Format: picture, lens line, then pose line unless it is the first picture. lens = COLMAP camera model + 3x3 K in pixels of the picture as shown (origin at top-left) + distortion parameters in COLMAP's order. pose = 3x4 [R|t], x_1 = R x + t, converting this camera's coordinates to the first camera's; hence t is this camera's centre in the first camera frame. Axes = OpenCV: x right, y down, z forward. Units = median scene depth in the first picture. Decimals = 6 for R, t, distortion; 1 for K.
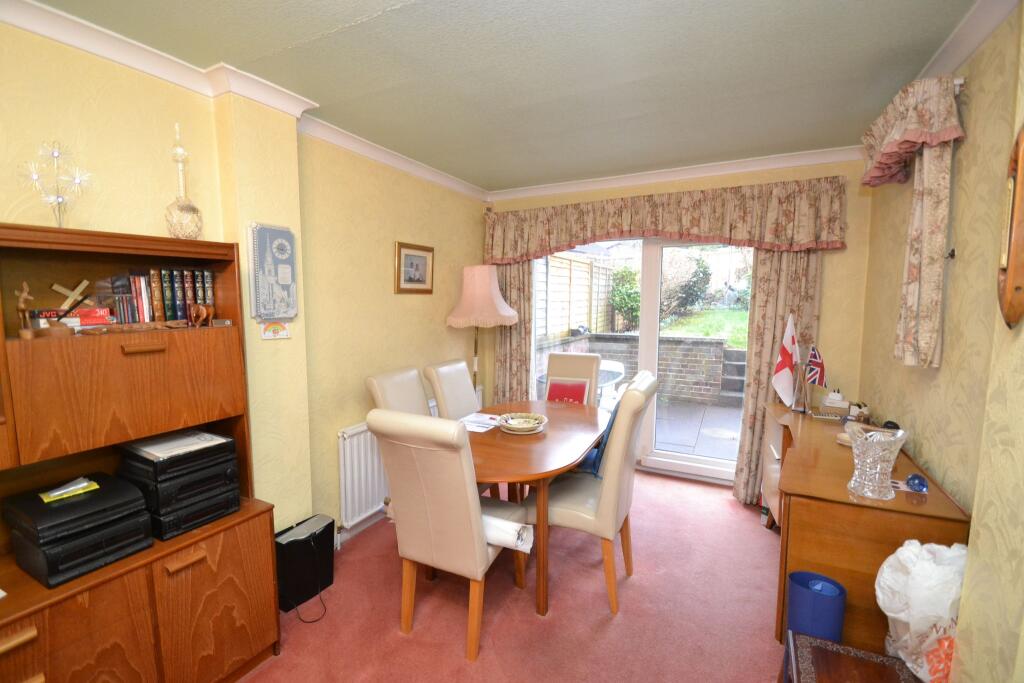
lens RADIAL K [[455.5, 0, 503.6], [0, 455.5, 345.3], [0, 0, 1]] dist [0.018871, -0.020815]
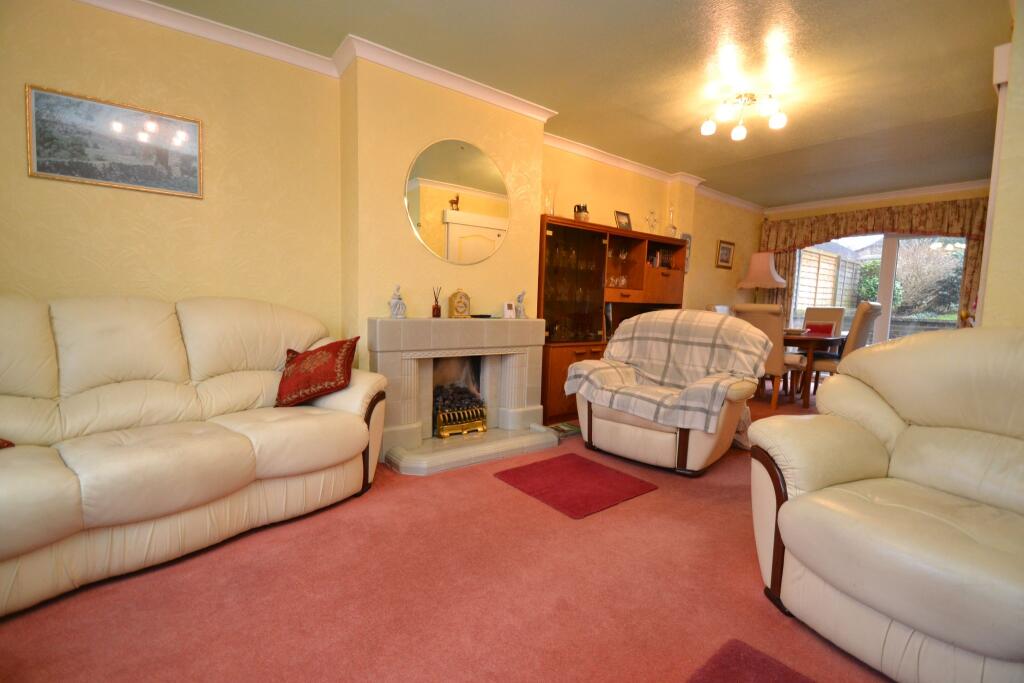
lens RADIAL K [[455.5, 0, 503.6], [0, 455.5, 345.3], [0, 0, 1]] dist [0.018871, -0.020815]
pose [[0.909215, 0.065207, -0.411188, -0.232935], [-0.071985, 0.997405, -0.001003, 0.269238], [0.410055, 0.030512, 0.911550, -1.056895]]
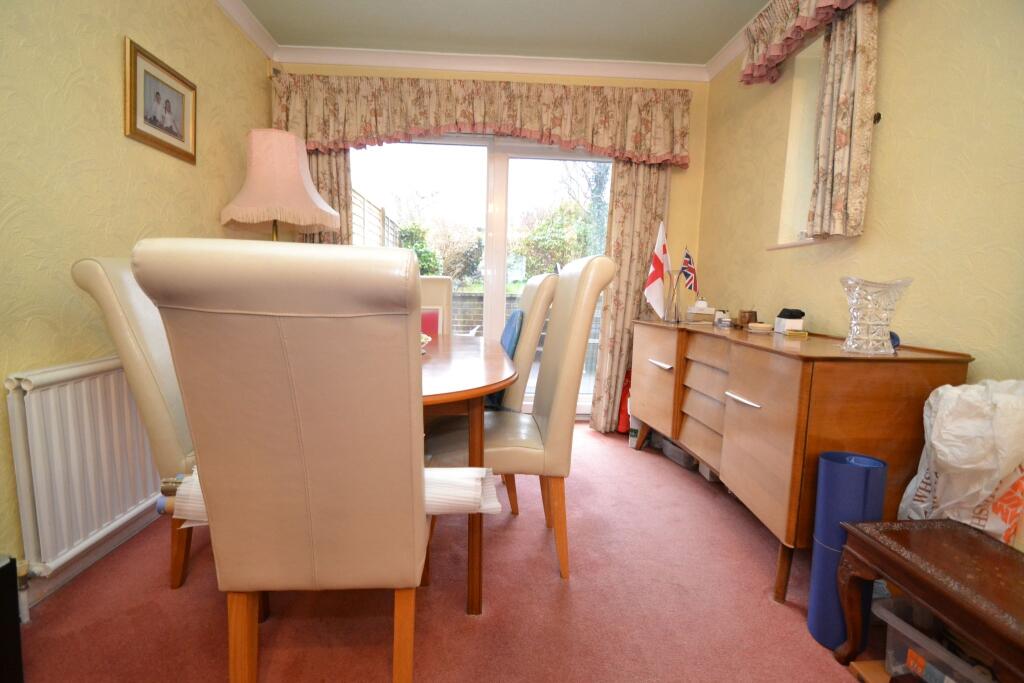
lens RADIAL K [[455.5, 0, 503.6], [0, 455.5, 345.3], [0, 0, 1]] dist [0.018871, -0.020815]
pose [[0.863404, -0.039261, 0.502984, -0.130125], [0.026759, 0.999128, 0.032055, 0.131355], [-0.503804, -0.014218, 0.863701, 0.293322]]
